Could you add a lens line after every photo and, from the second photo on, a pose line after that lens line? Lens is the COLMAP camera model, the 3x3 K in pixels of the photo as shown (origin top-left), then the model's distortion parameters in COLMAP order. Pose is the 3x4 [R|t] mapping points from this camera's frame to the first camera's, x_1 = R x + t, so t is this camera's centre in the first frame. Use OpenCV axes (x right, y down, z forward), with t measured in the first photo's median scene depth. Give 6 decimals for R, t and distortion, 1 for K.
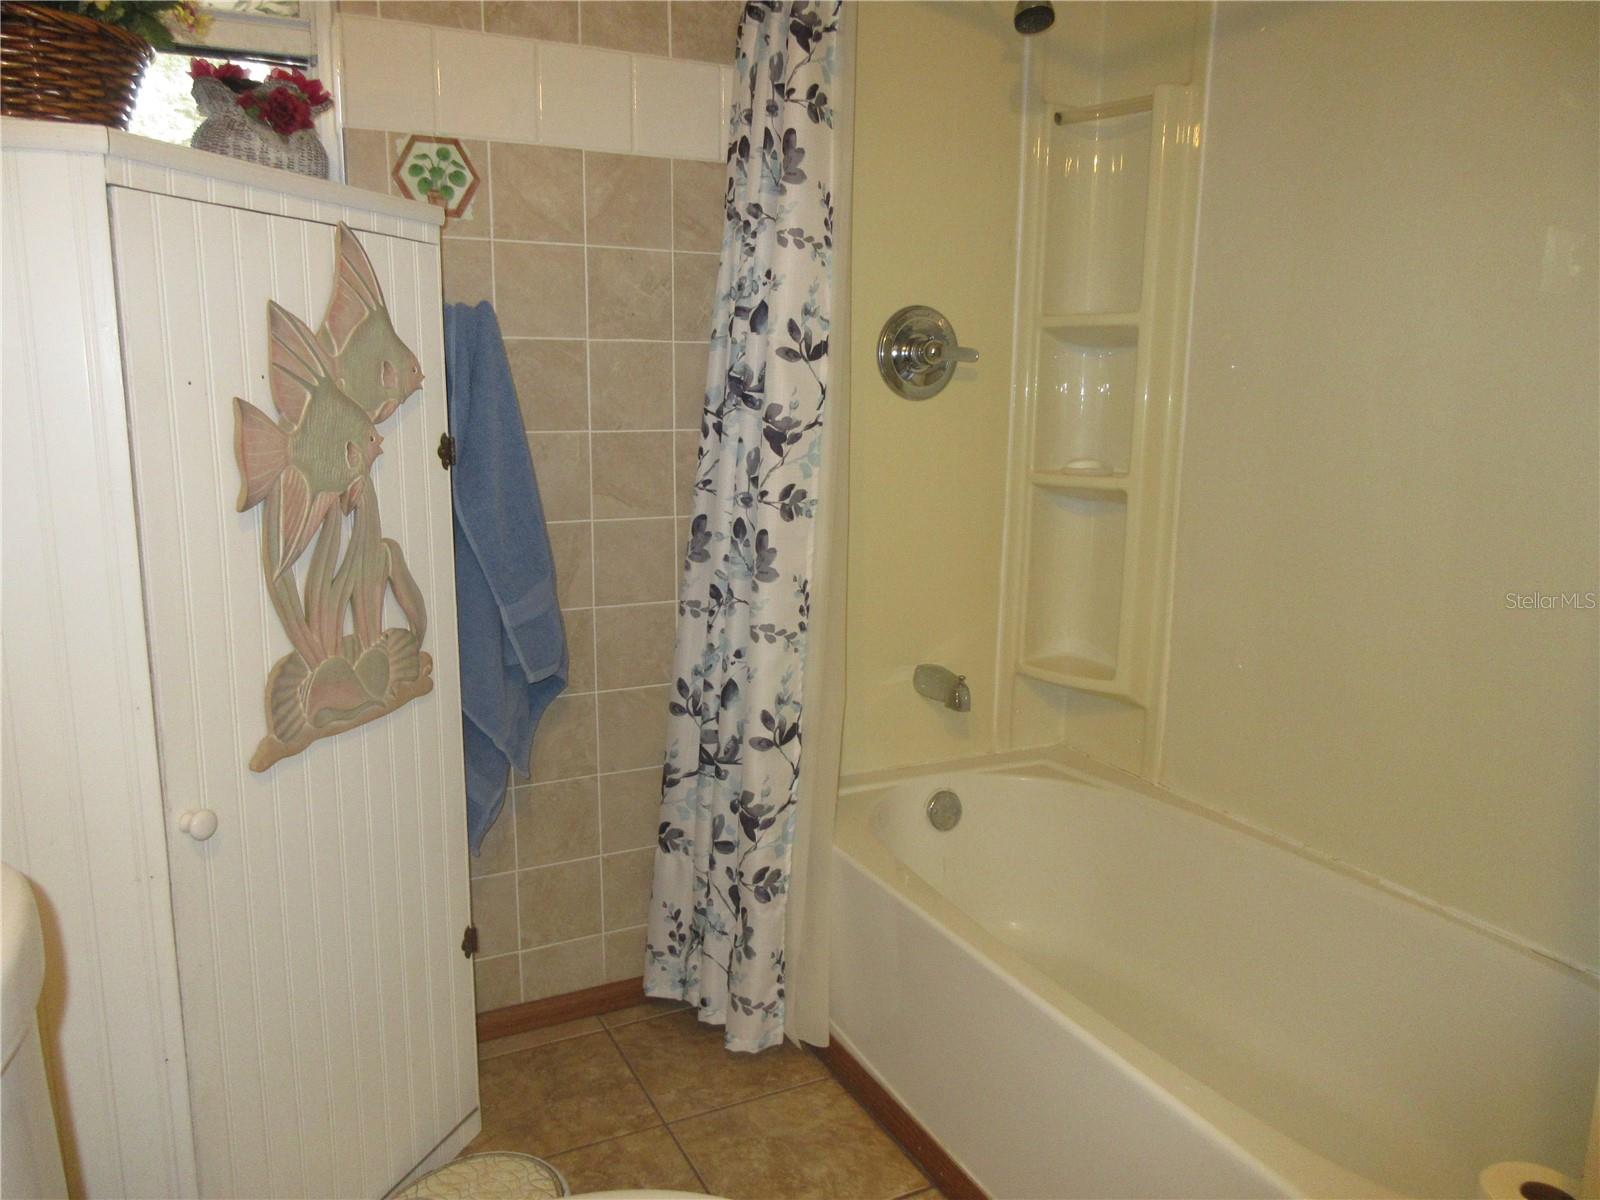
lens RADIAL K [[1181.7, 0, 805.7], [0, 1181.7, 592.6], [0, 0, 1]] dist [-0.001947, -0.007102]
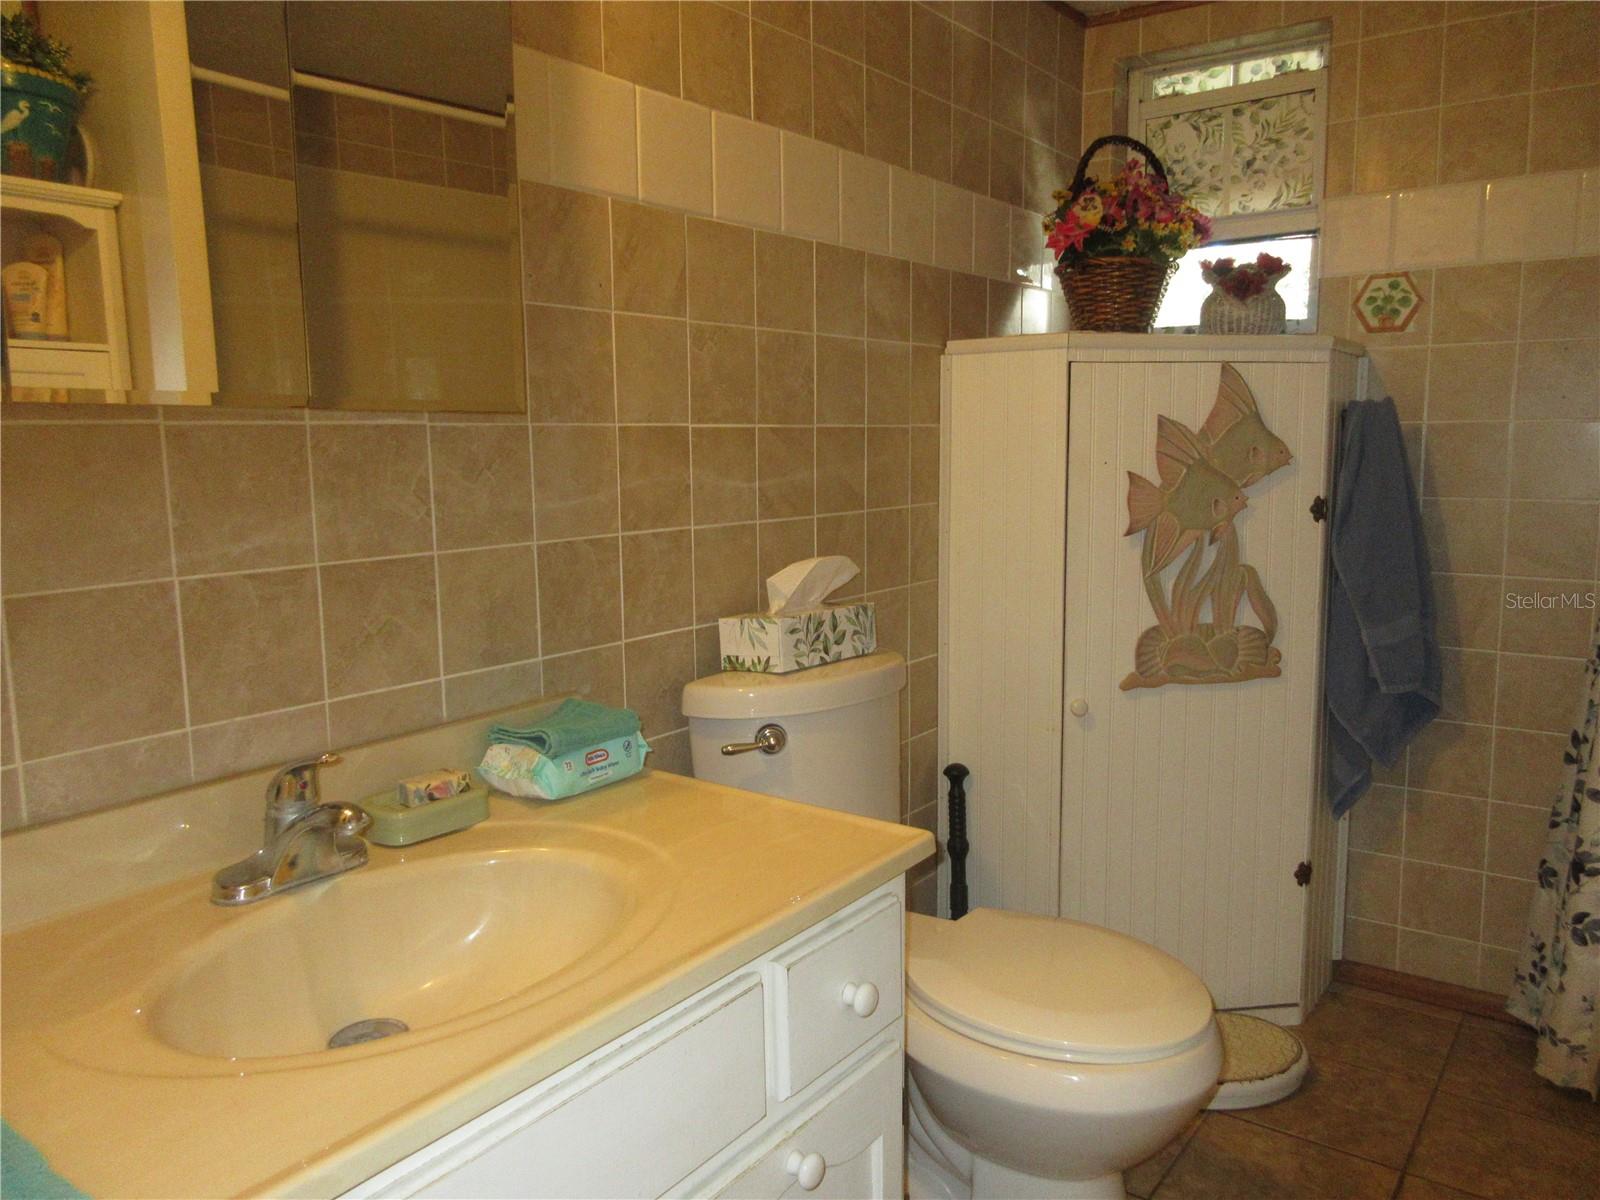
lens RADIAL K [[1181.7, 0, 797.7], [0, 1181.7, 597.4], [0, 0, 1]] dist [-0.001947, -0.007102]
pose [[0.450952, 0.106043, -0.886226, 0.601562], [-0.144450, 0.988498, 0.044778, 0.008493], [0.880782, 0.107823, 0.461083, -0.152593]]
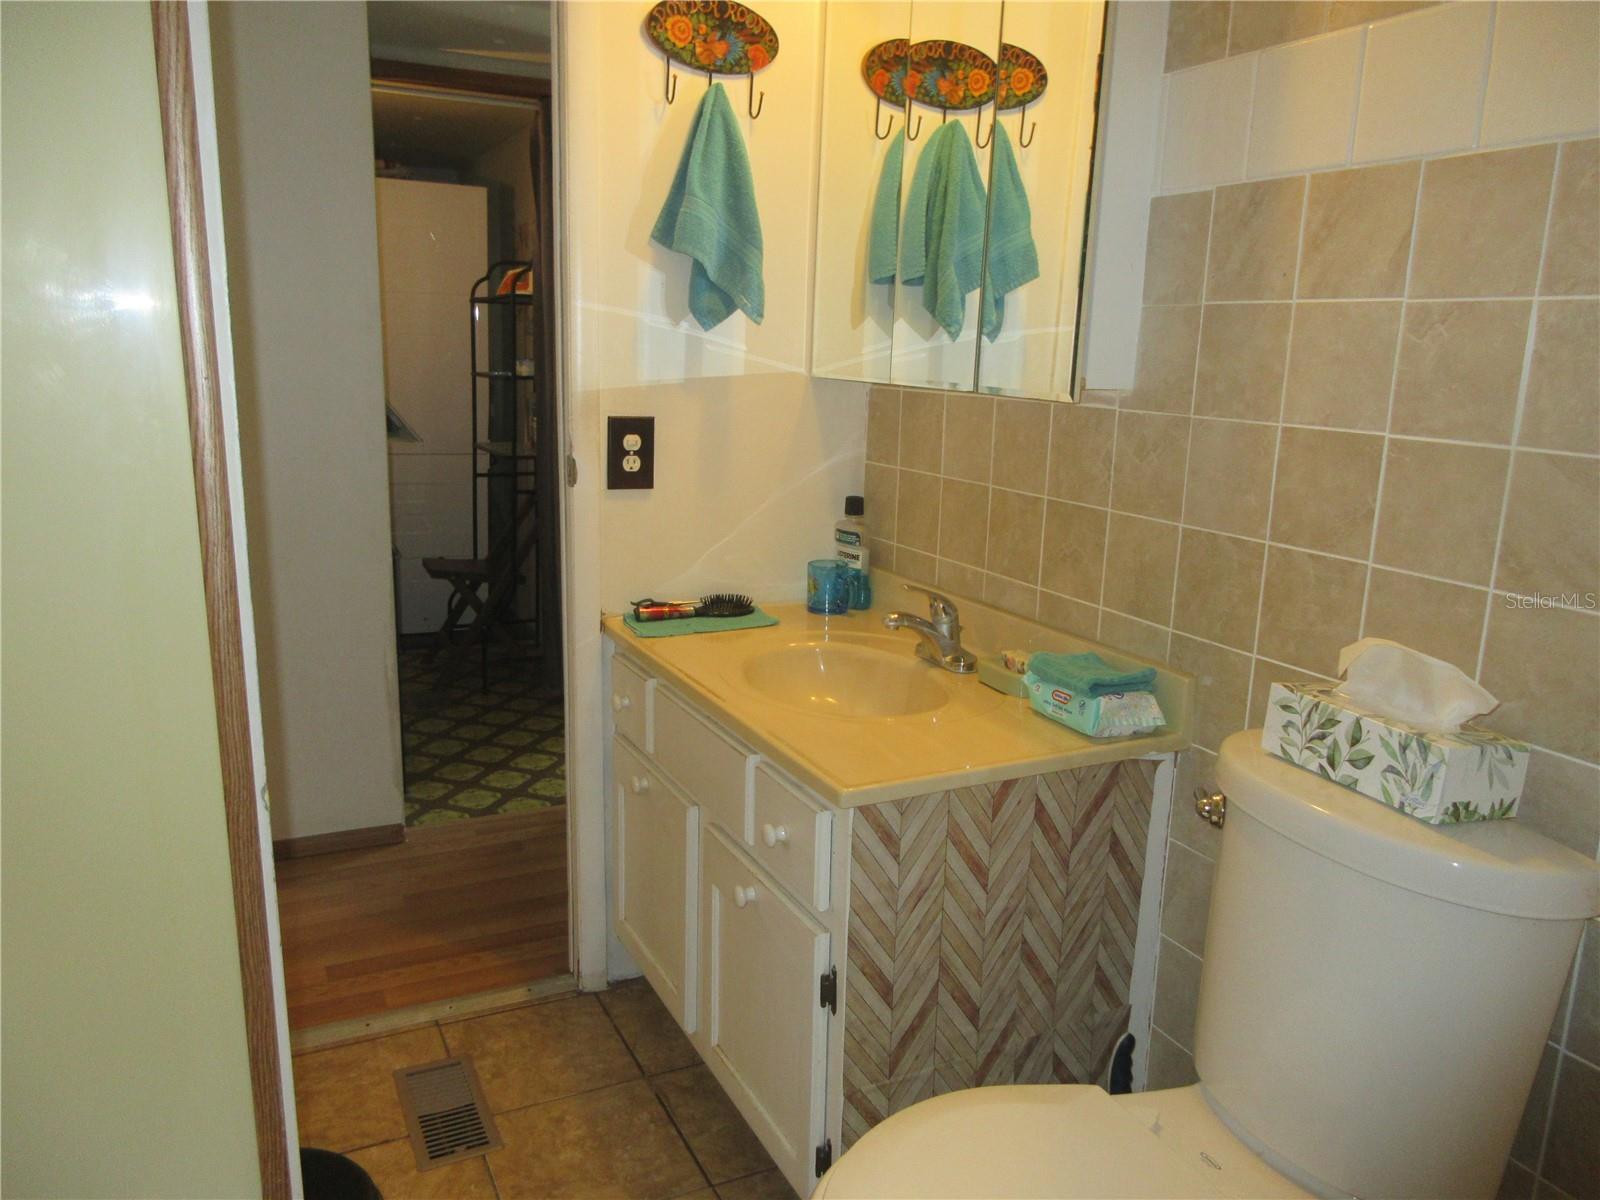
lens RADIAL K [[1181.7, 0, 801.8], [0, 1181.7, 604.5], [0, 0, 1]] dist [-0.001947, -0.007102]
pose [[-0.999200, -0.037054, -0.015020, -1.217274], [-0.039979, 0.921122, 0.387216, -0.887736], [-0.000513, 0.387507, -0.921867, 3.595531]]
